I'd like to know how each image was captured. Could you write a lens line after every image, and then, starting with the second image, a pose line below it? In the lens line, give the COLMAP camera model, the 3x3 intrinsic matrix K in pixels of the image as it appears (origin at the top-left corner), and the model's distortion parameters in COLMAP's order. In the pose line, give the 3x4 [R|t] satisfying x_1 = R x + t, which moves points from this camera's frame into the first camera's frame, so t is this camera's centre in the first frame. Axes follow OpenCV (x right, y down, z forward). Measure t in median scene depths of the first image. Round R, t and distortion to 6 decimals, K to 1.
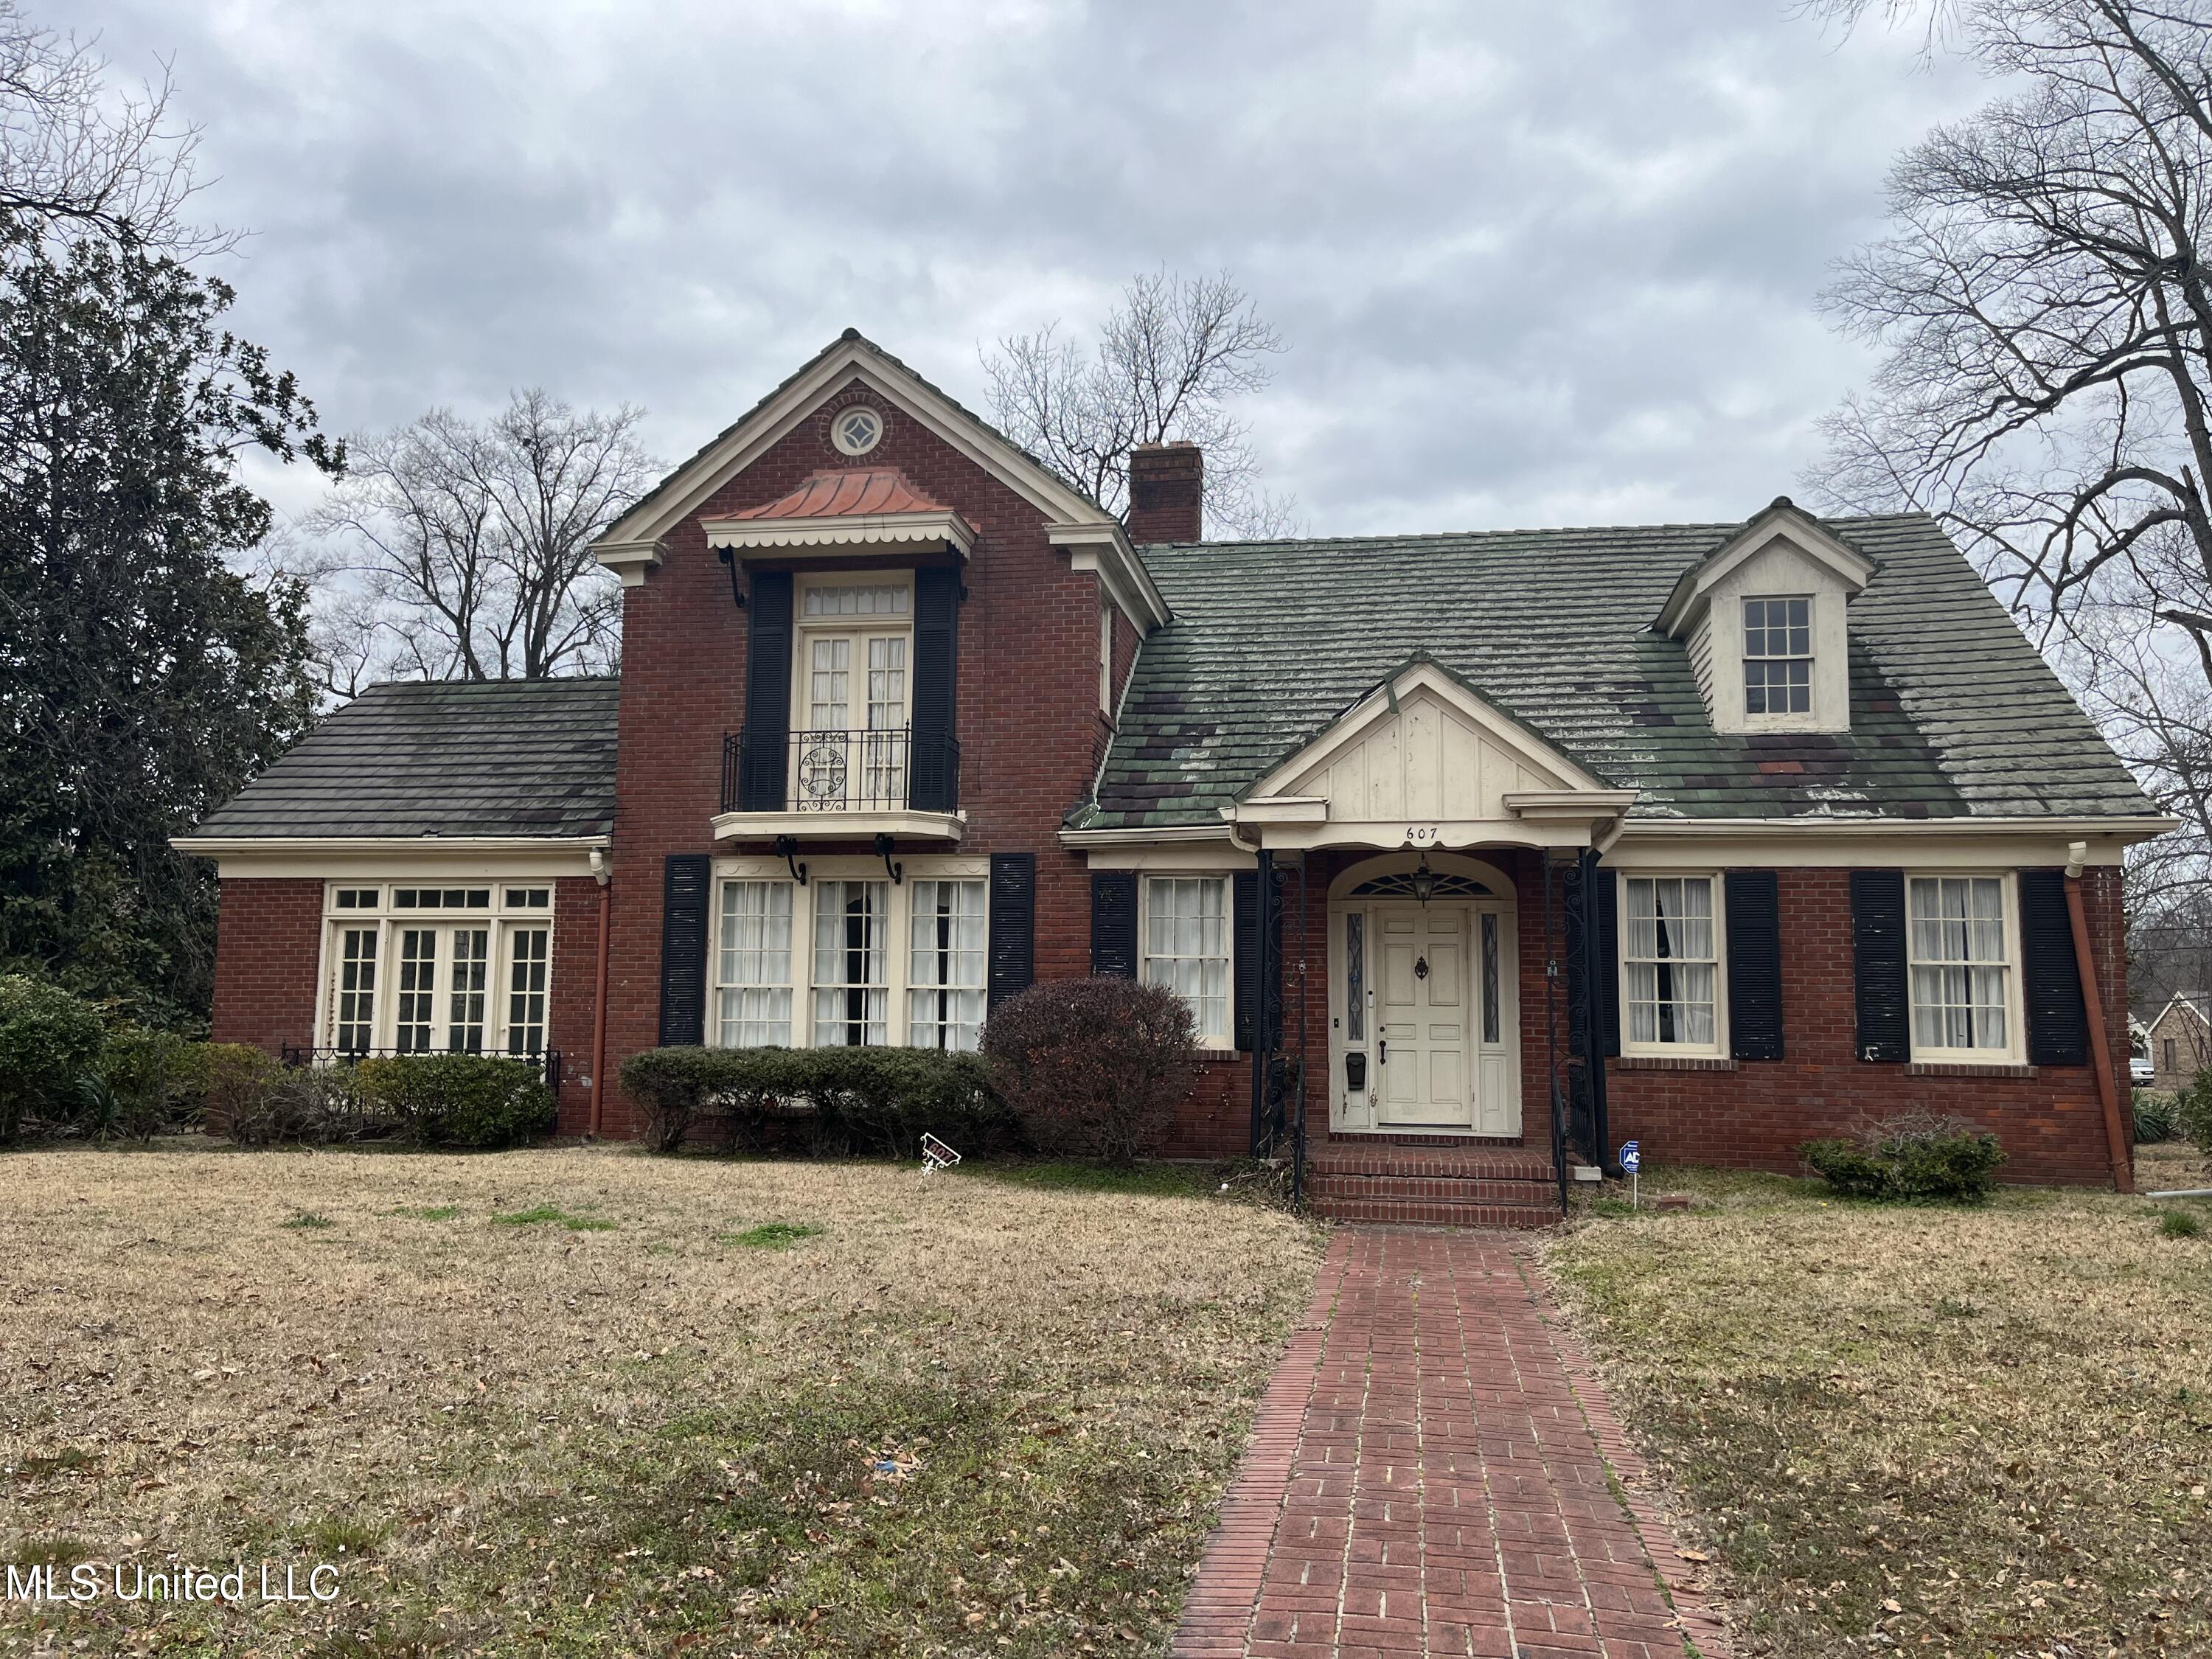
lens RADIAL K [[1664.6, 0, 1108.1], [0, 1664.6, 821.9], [0, 0, 1]] dist [0.040996, 0.002872]
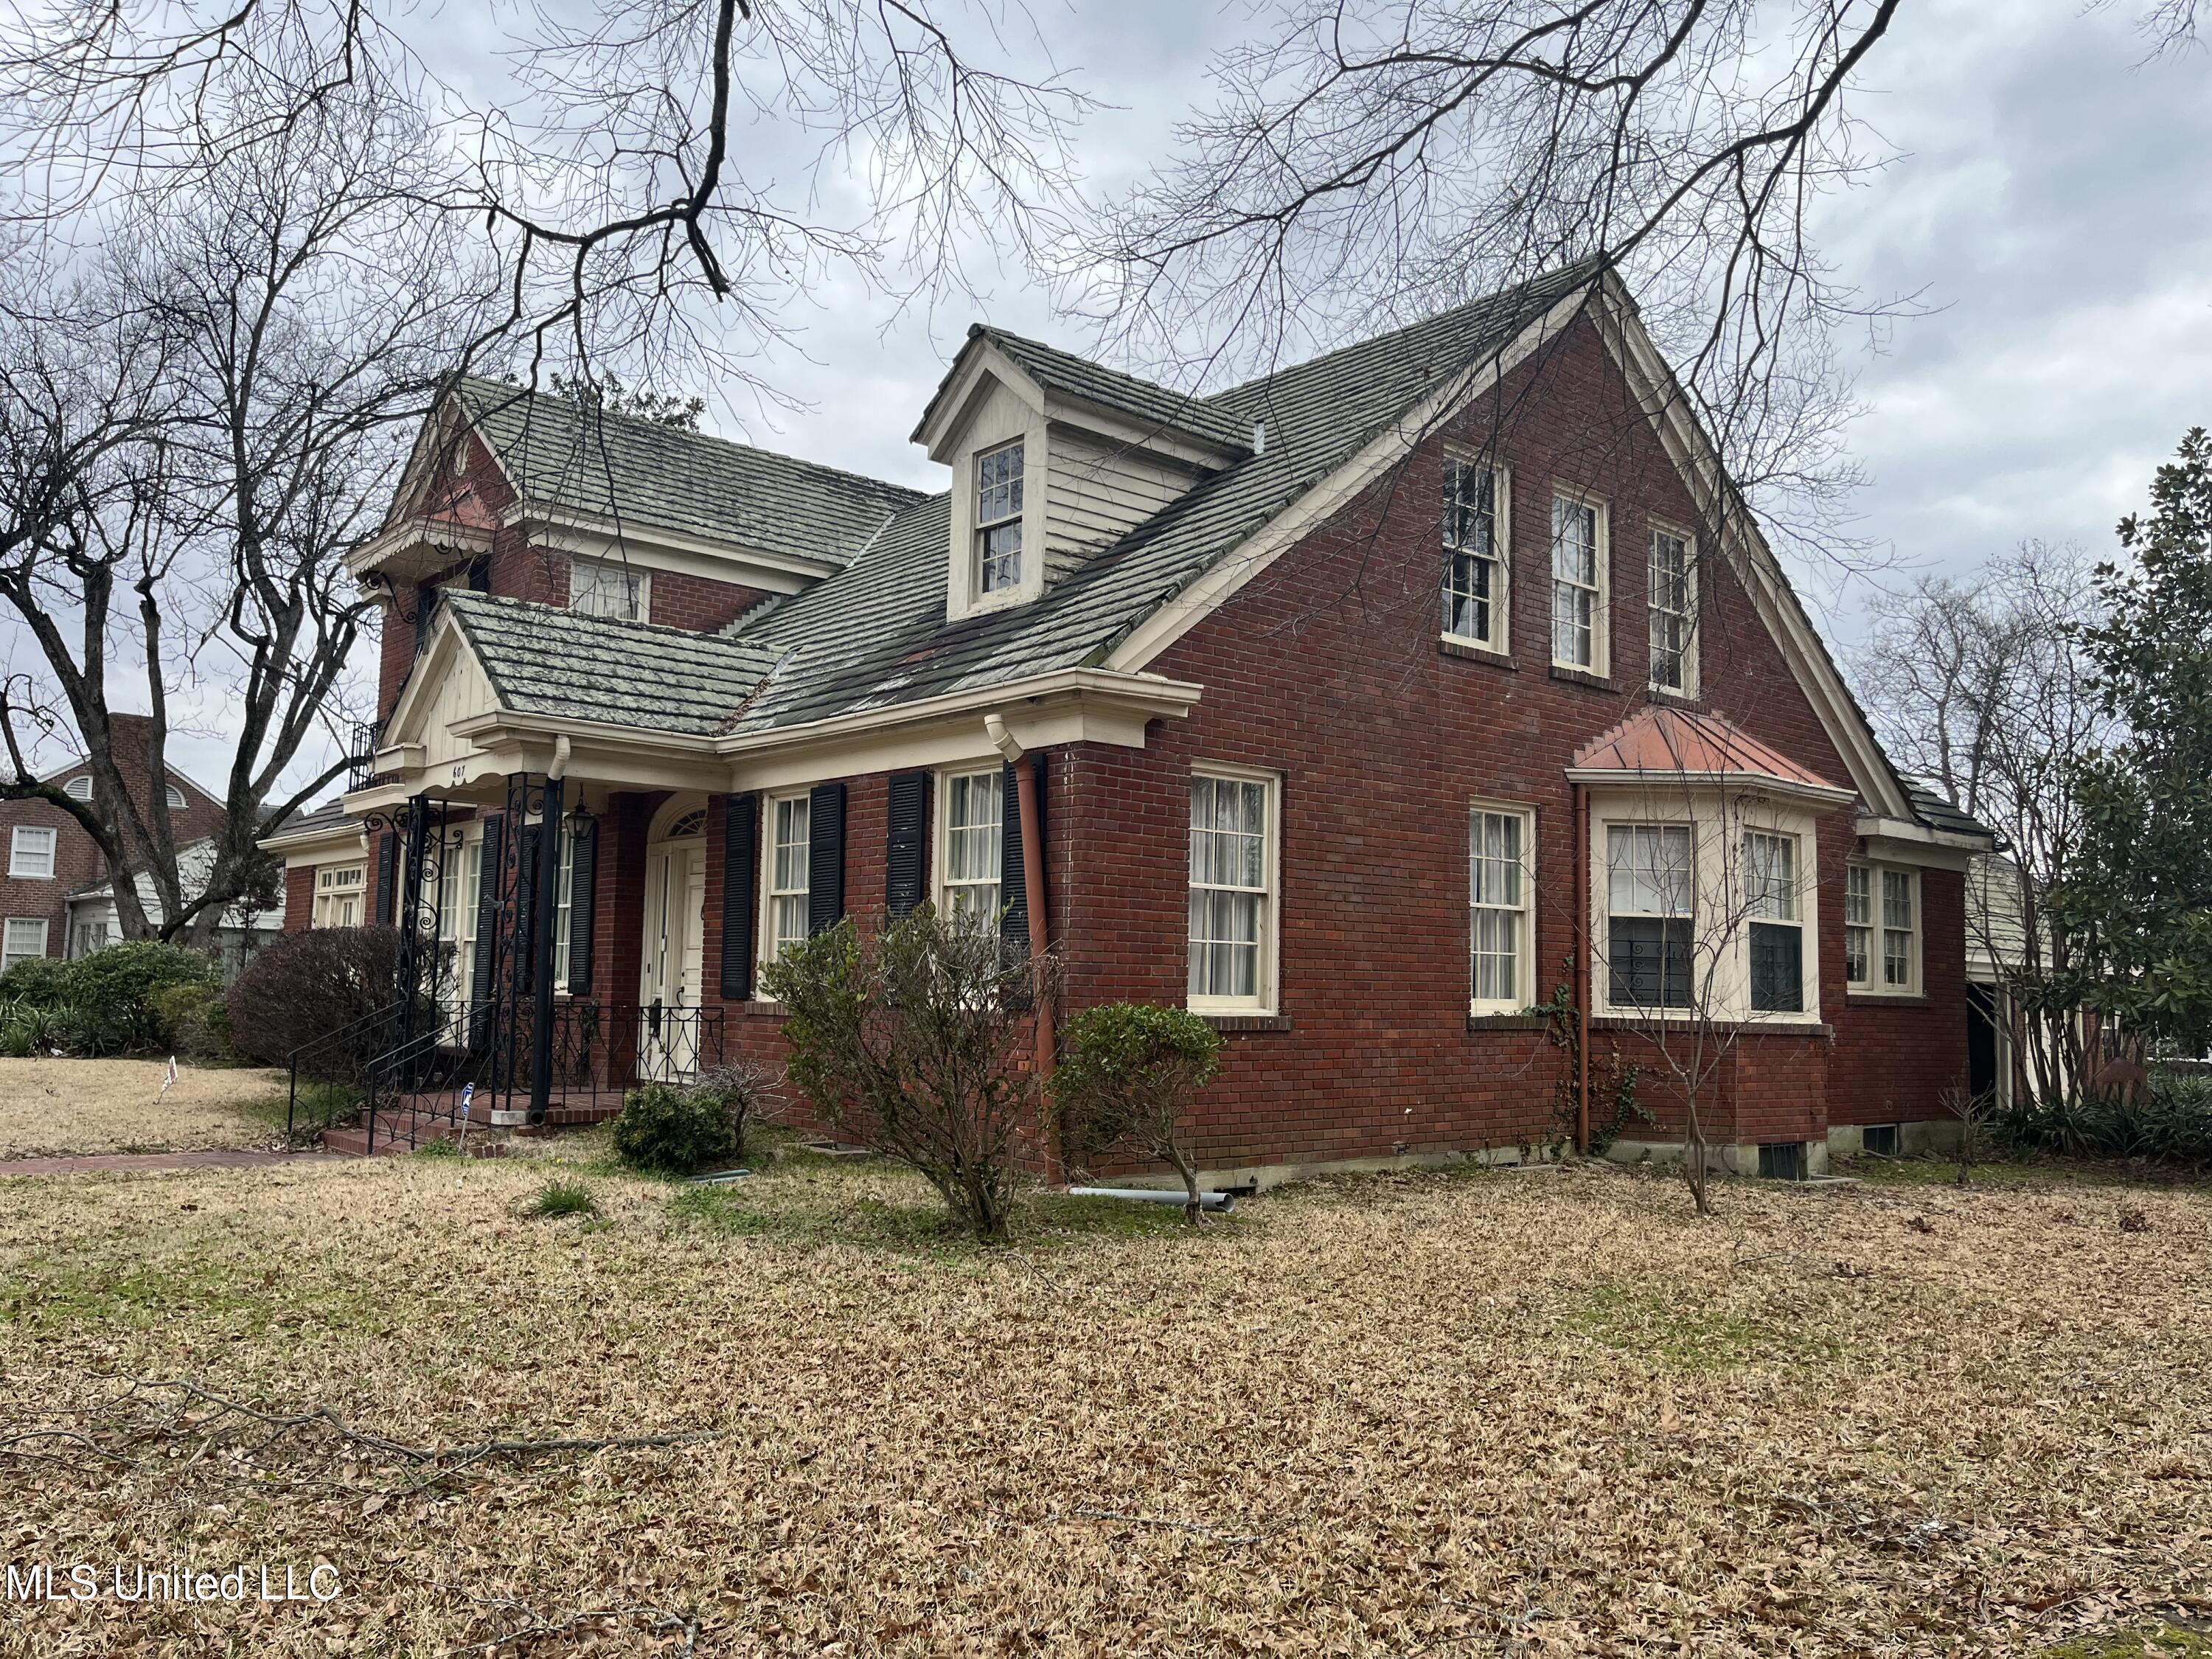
lens RADIAL K [[1664.6, 0, 1106.9], [0, 1664.6, 842.5], [0, 0, 1]] dist [0.040996, 0.002872]
pose [[0.768731, -0.054933, -0.637209, 1.016498], [0.065295, 0.997840, -0.007250, 0.073533], [0.636231, -0.036033, 0.770657, 0.423949]]
